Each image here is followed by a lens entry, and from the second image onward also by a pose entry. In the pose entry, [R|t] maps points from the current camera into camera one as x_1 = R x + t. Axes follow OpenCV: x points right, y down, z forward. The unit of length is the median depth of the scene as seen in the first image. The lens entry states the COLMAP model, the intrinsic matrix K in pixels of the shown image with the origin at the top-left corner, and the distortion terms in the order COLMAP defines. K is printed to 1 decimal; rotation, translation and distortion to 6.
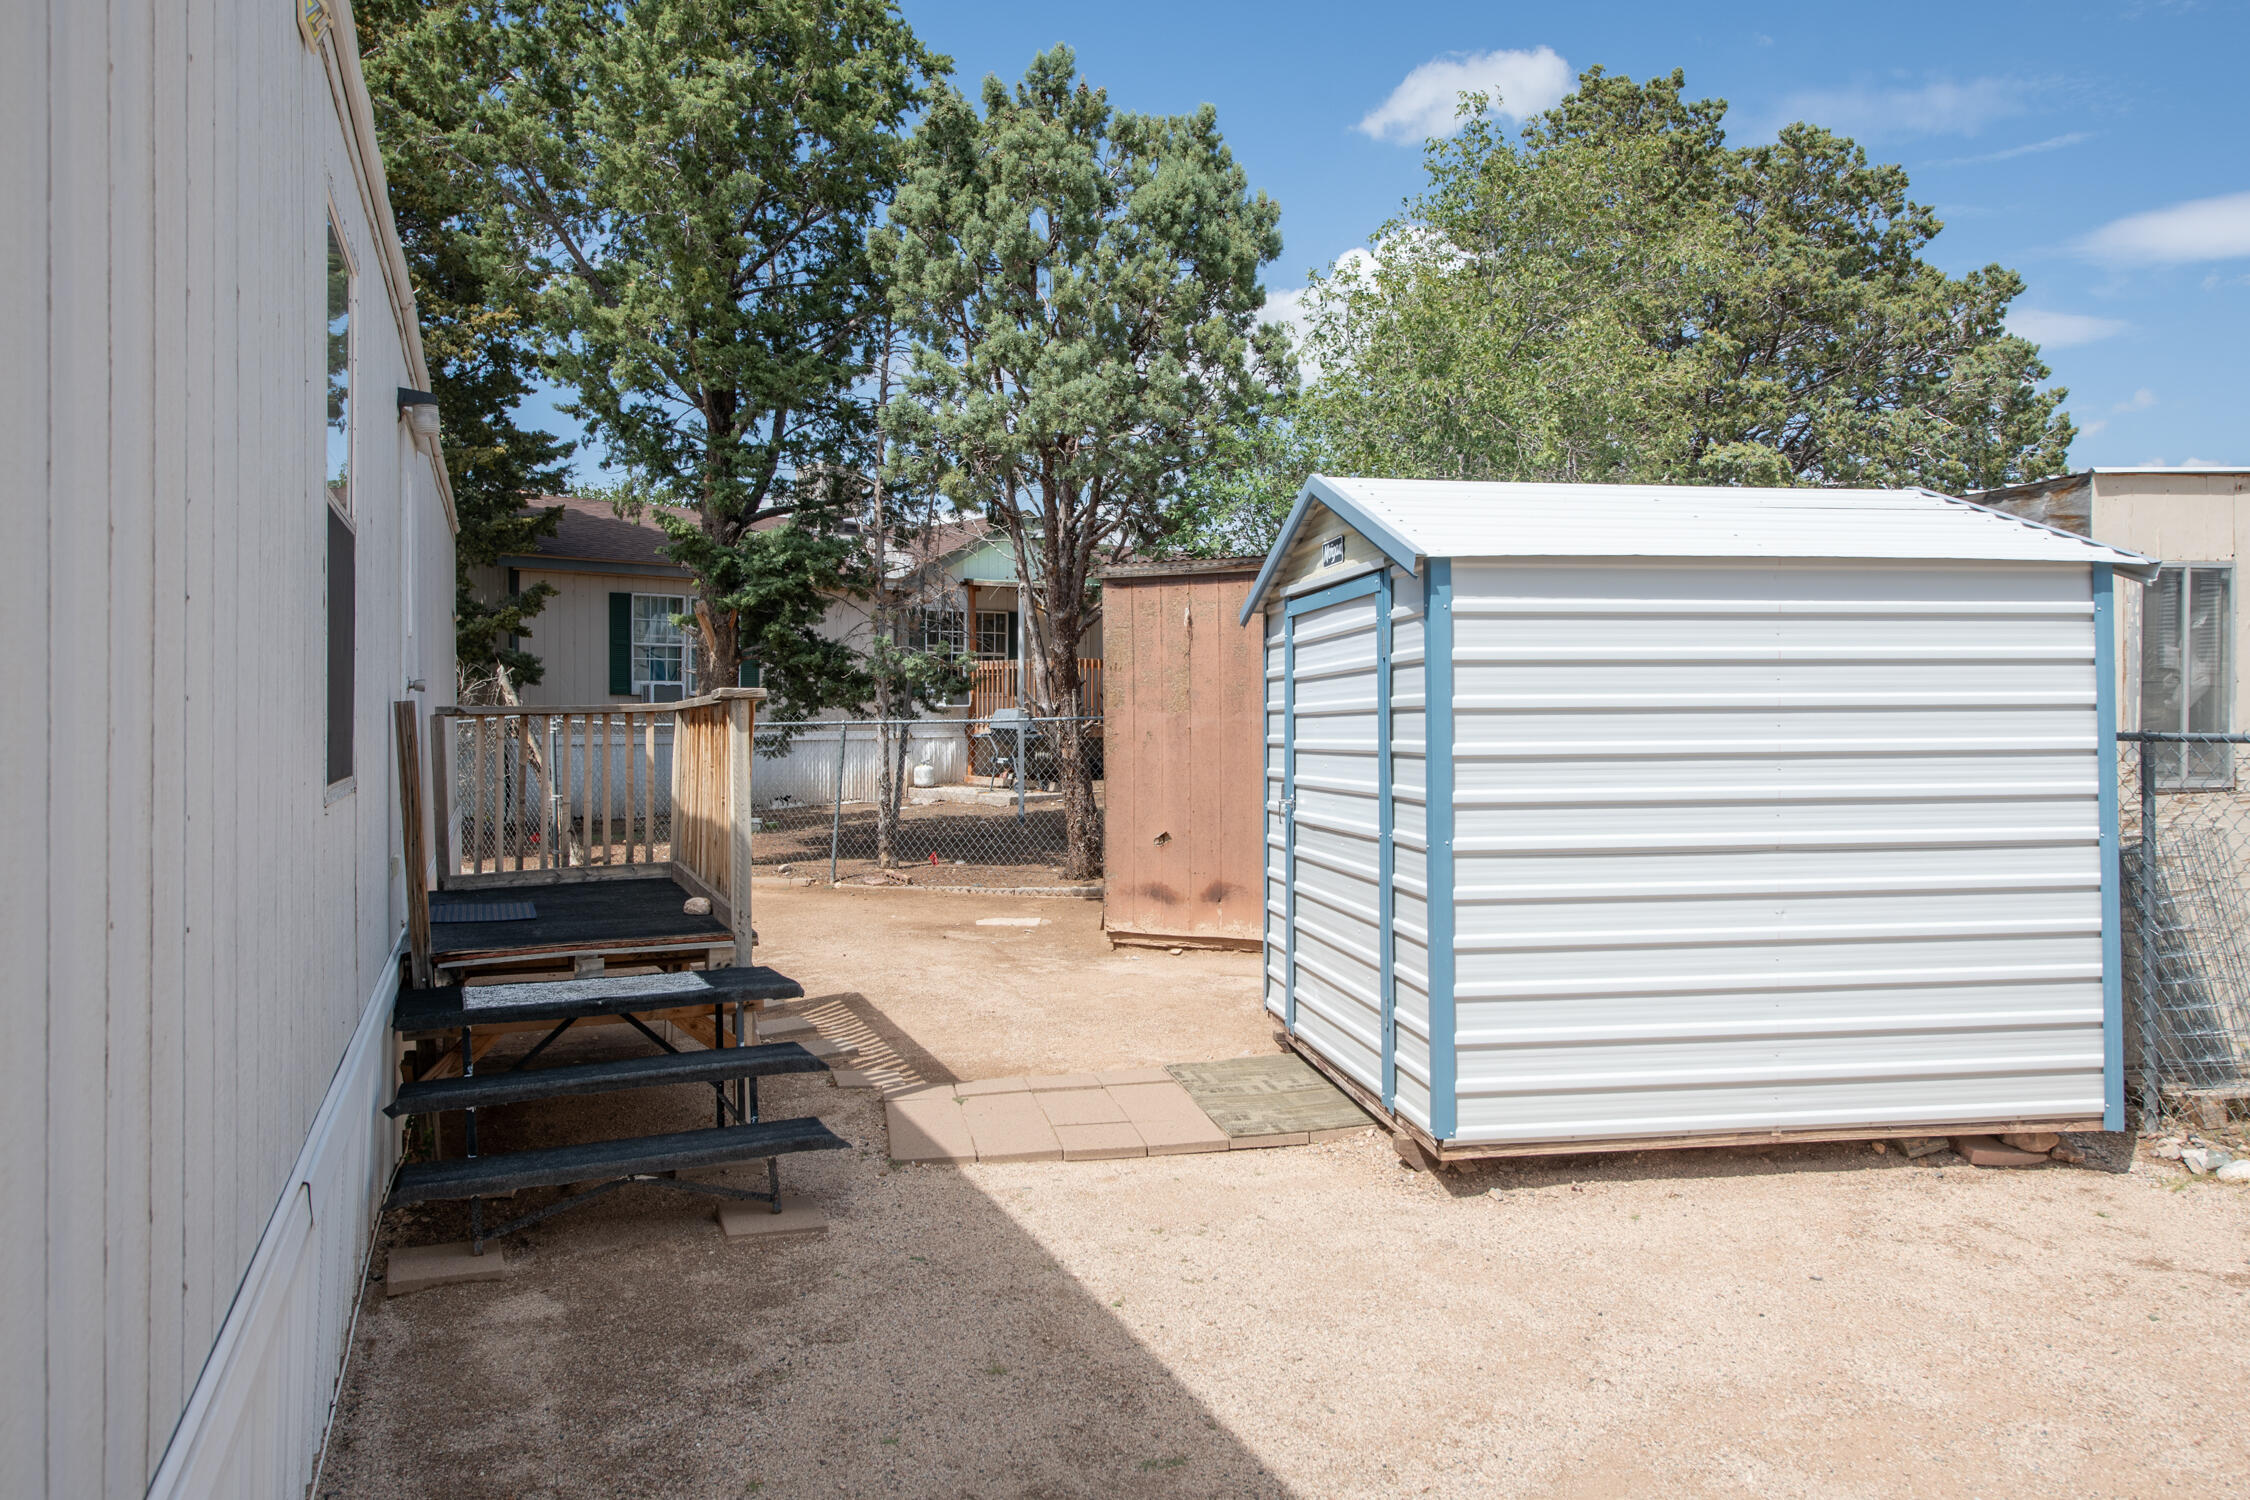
lens RADIAL K [[2267.8, 0, 1125.0], [0, 2267.8, 750.0], [0, 0, 1]] dist [-0.009344, 0.016655]
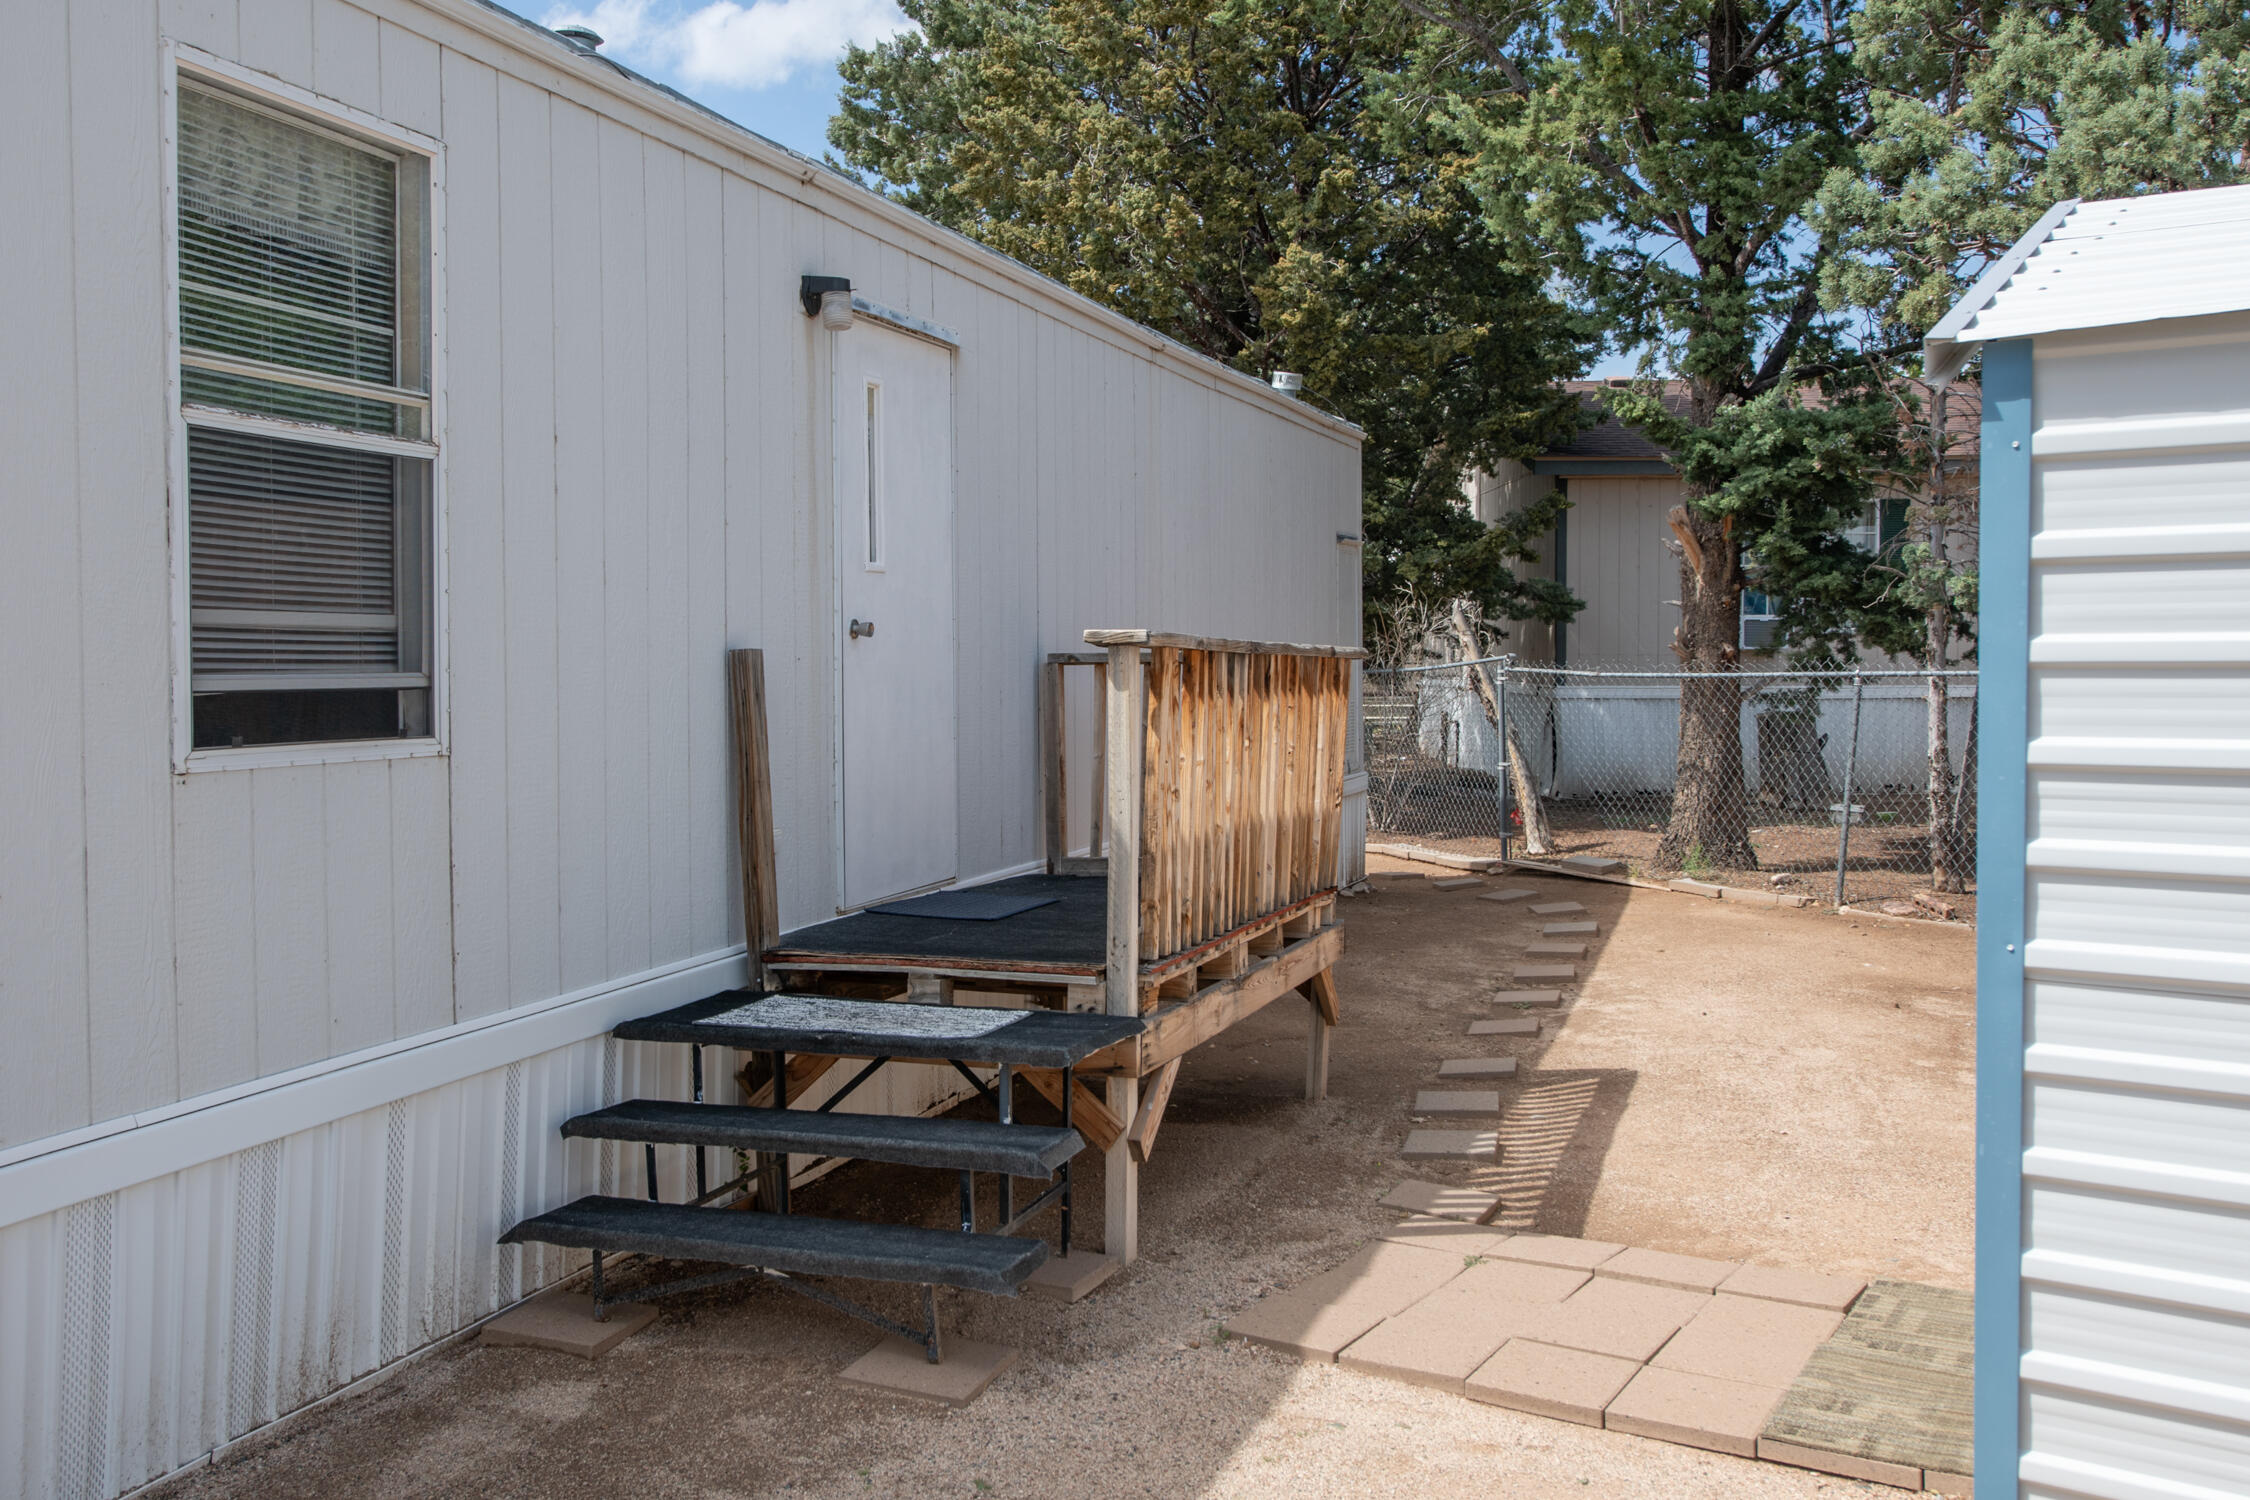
lens RADIAL K [[2267.8, 0, 1125.0], [0, 2267.8, 750.0], [0, 0, 1]] dist [-0.009344, 0.016655]
pose [[0.575491, 0.036711, -0.816984, 0.389978], [-0.012541, 0.999271, 0.036068, -0.013898], [0.817712, -0.010511, 0.575531, 0.540175]]
